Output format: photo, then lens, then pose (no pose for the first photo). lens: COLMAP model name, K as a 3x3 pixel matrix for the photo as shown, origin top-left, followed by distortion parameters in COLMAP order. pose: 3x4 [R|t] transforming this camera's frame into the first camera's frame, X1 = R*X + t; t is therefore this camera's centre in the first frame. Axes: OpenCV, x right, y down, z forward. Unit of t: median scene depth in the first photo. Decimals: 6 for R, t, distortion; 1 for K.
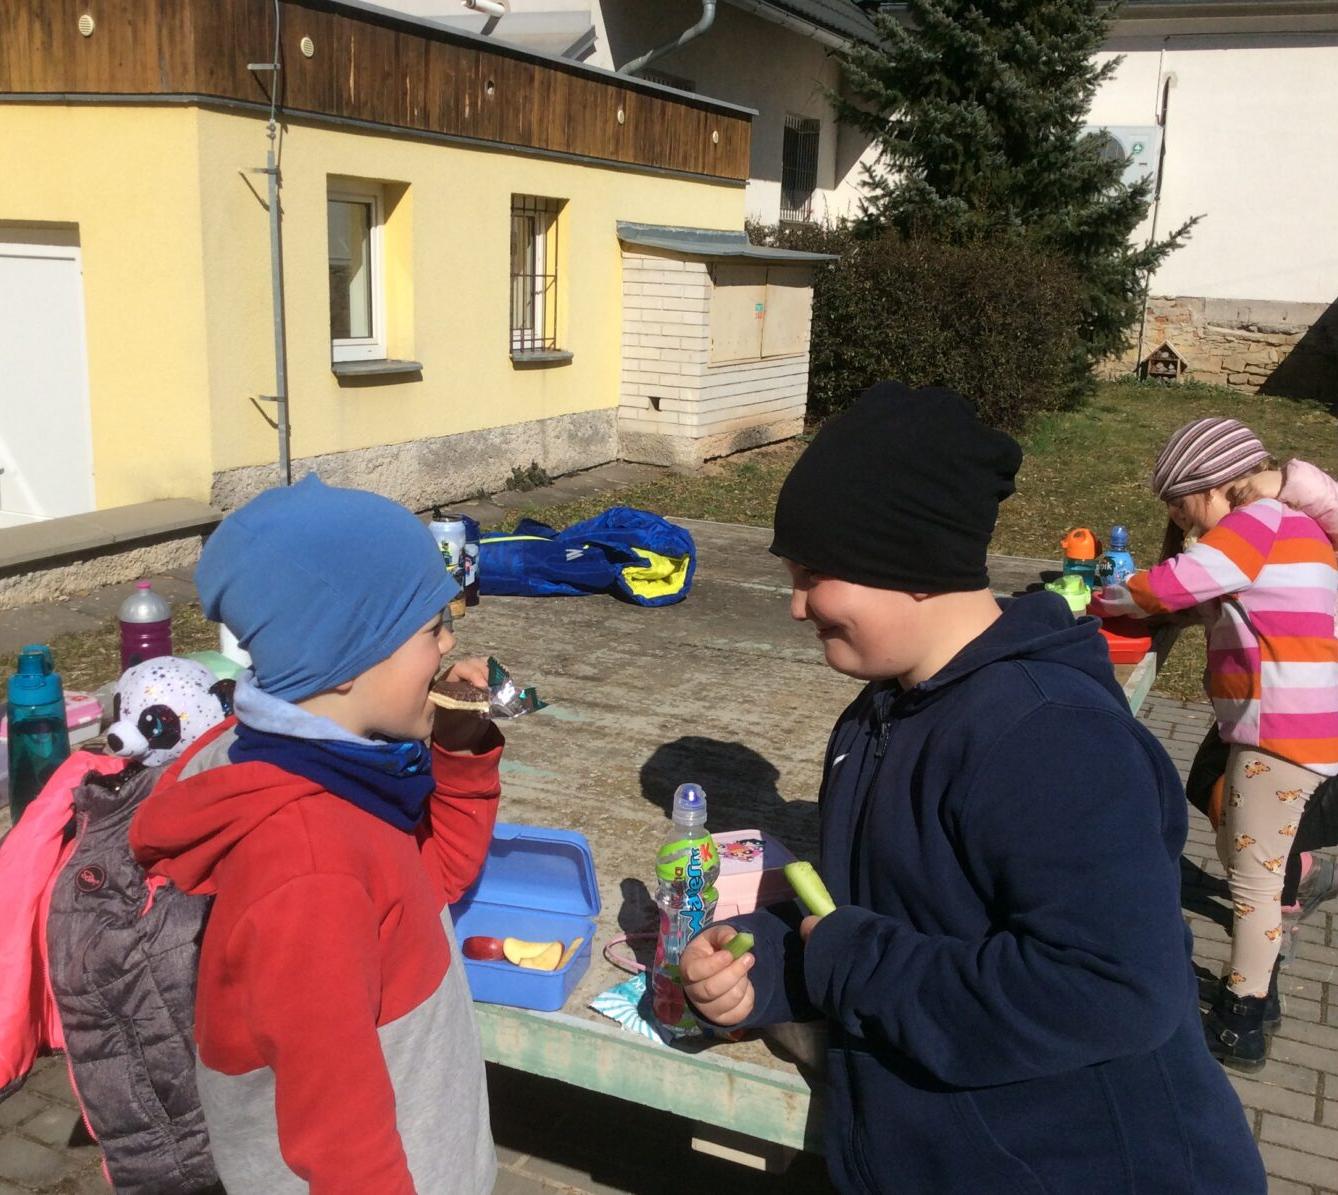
lens RADIAL K [[1508.3, 0, 669.0], [0, 1508.3, 597.5], [0, 0, 1]] dist [0.089100, -0.063861]
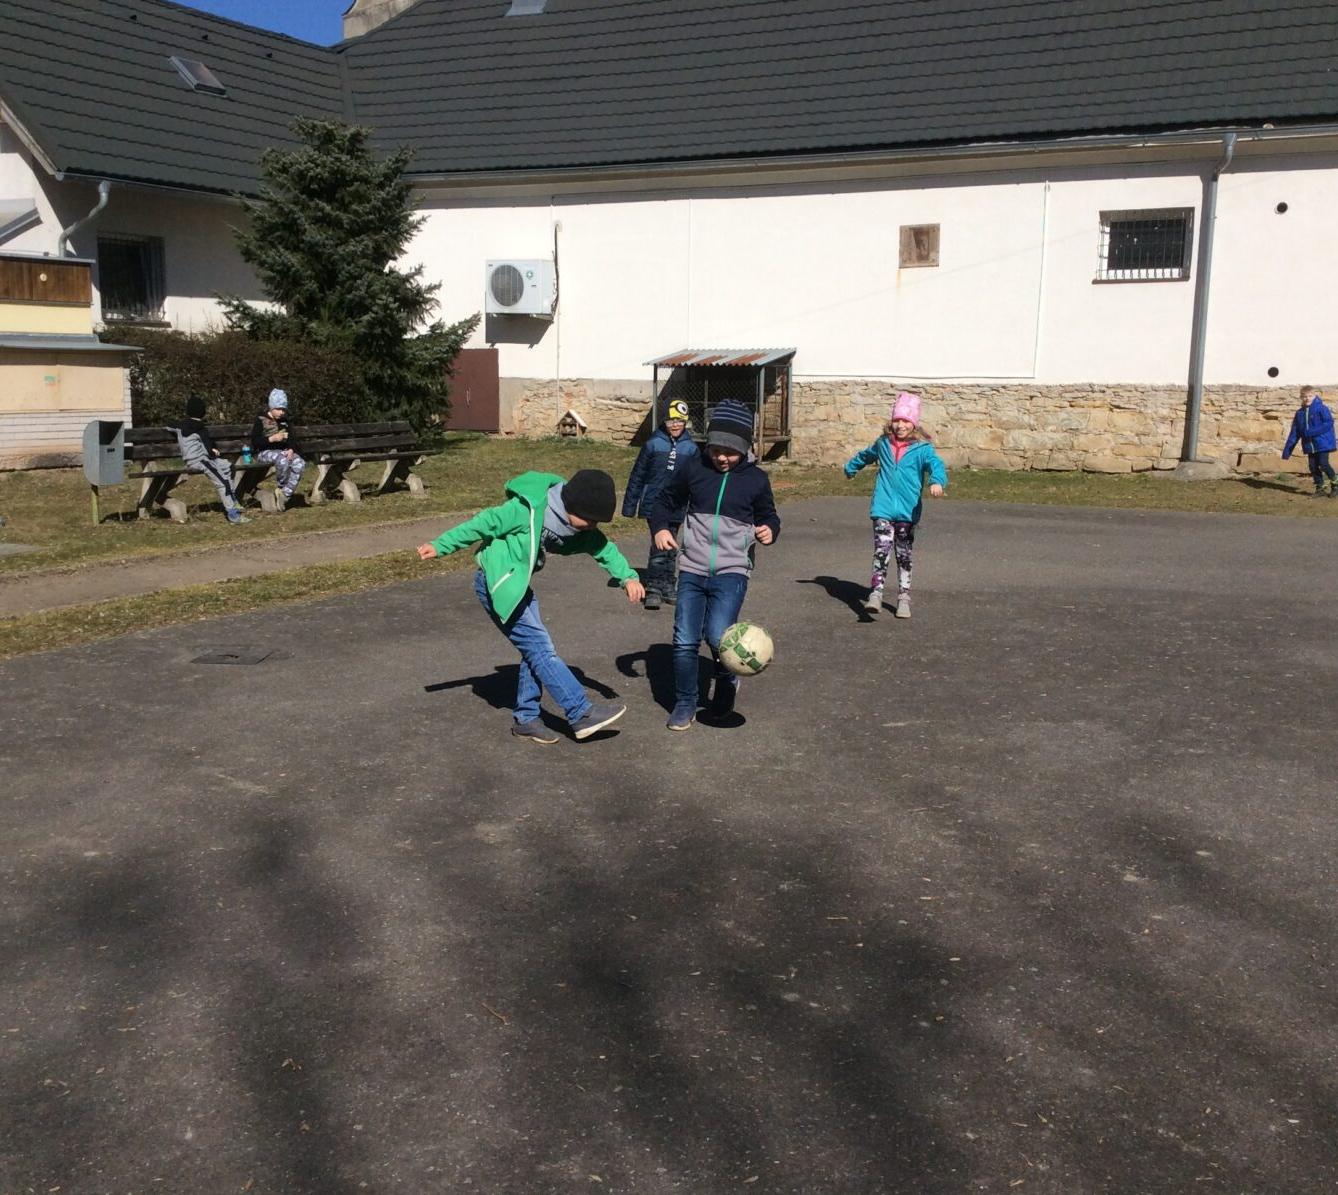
lens RADIAL K [[1508.3, 0, 669.0], [0, 1508.3, 597.5], [0, 0, 1]] dist [0.089100, -0.063861]
pose [[0.997576, -0.019979, -0.066661, 0.637514], [0.014832, 0.996933, -0.076840, 0.136764], [0.067992, 0.075665, 0.994812, -0.436604]]
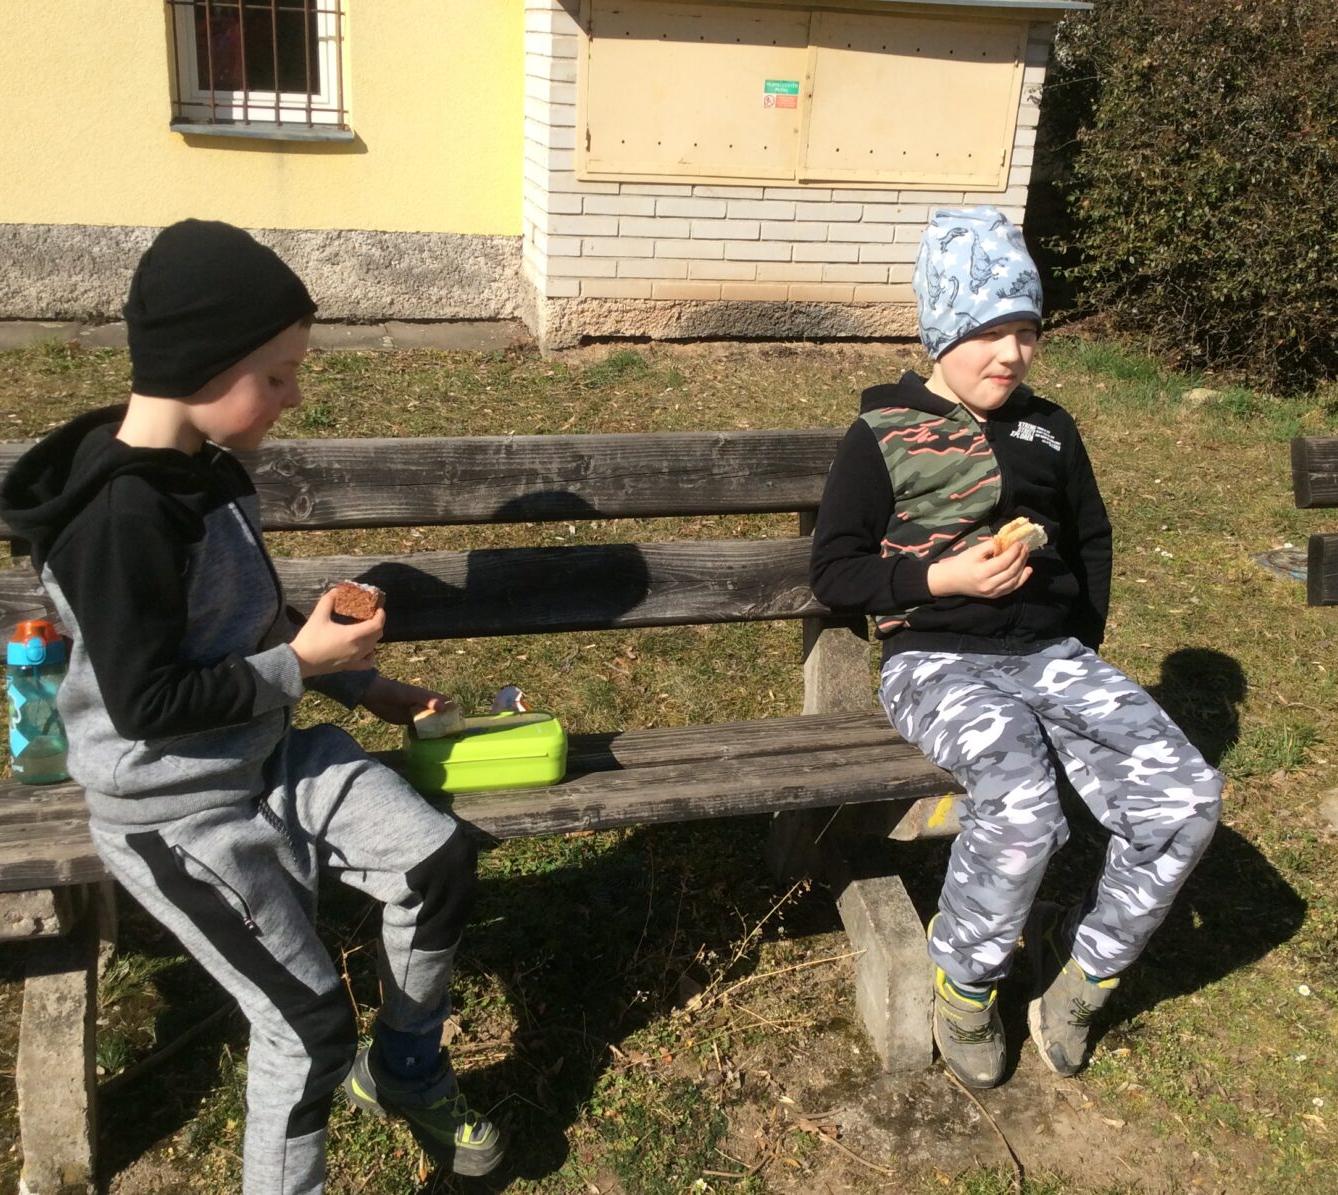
lens RADIAL K [[1508.3, 0, 669.0], [0, 1508.3, 597.5], [0, 0, 1]] dist [0.089100, -0.063861]
pose [[0.642946, 0.254006, -0.722566, 0.381743], [-0.197074, 0.966506, 0.164401, -0.071032], [0.740124, 0.036698, 0.671469, 0.456421]]
